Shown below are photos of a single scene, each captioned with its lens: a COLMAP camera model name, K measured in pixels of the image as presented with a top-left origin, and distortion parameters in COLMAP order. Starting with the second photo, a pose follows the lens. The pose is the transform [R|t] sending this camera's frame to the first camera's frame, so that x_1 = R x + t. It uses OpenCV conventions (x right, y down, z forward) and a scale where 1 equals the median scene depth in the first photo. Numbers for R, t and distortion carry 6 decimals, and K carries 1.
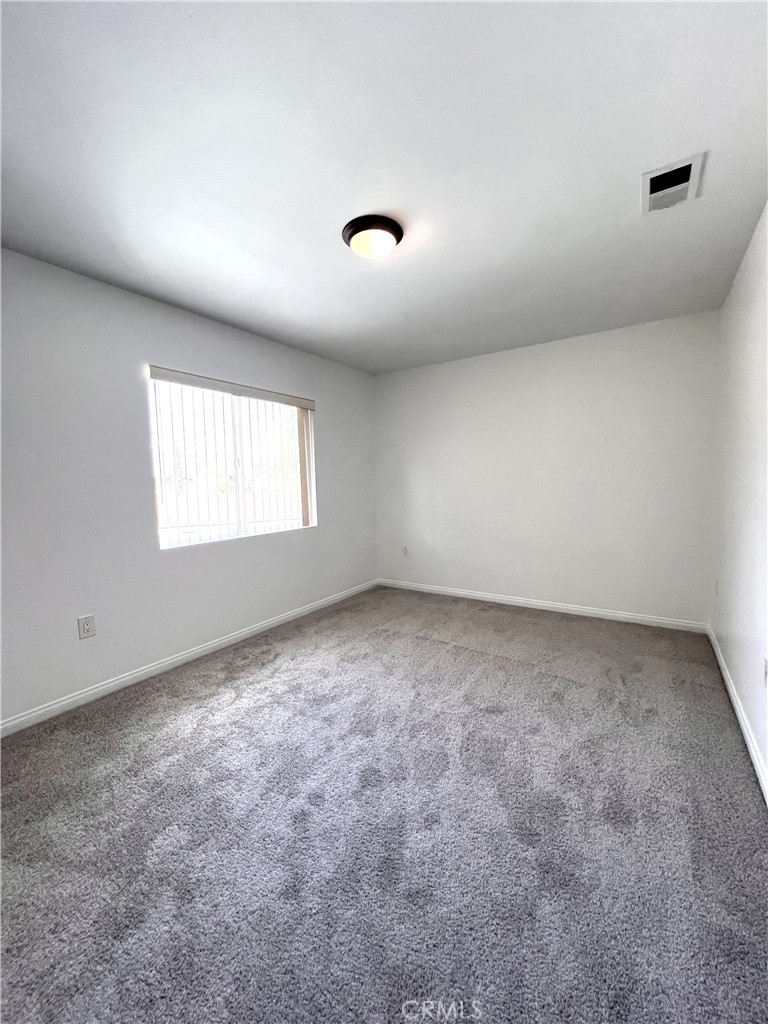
lens RADIAL K [[411.8, 0, 384.0], [0, 411.8, 512.0], [0, 0, 1]] dist [-0.000325, -0.000013]
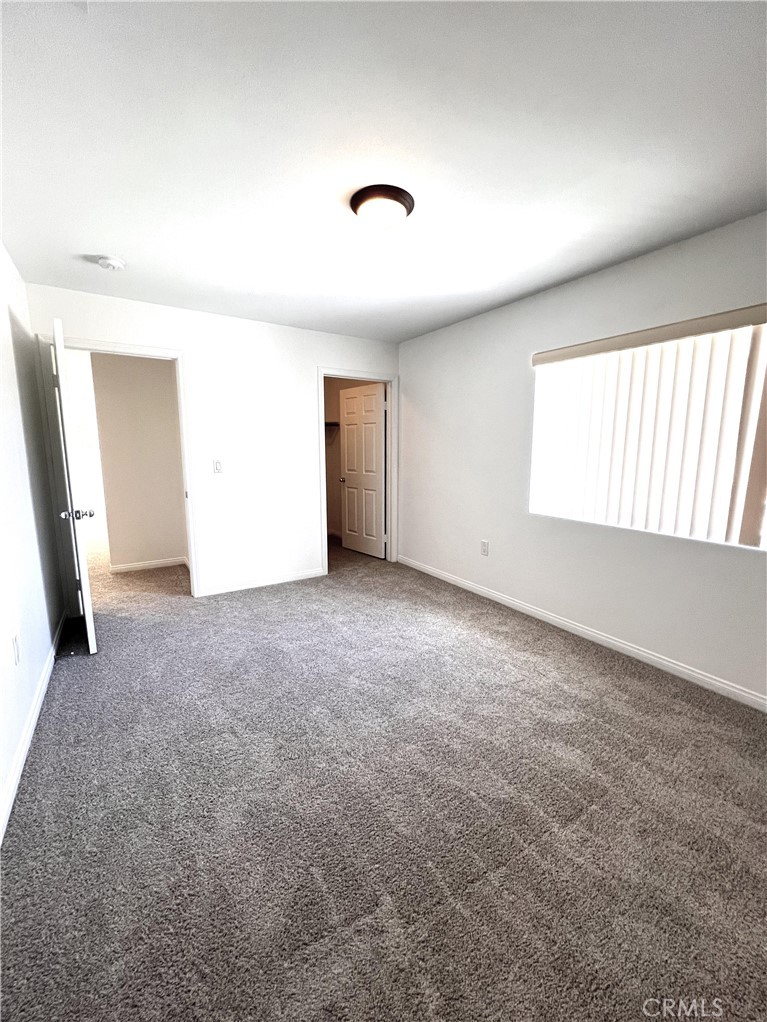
lens RADIAL K [[411.0, 0, 383.5], [0, 411.0, 511.0], [0, 0, 1]] dist [-0.000325, -0.000013]
pose [[-0.404588, 0.155112, -0.901248, 0.608338], [-0.070694, 0.977257, 0.199930, -0.105743], [0.911762, 0.144603, -0.384421, 0.947553]]
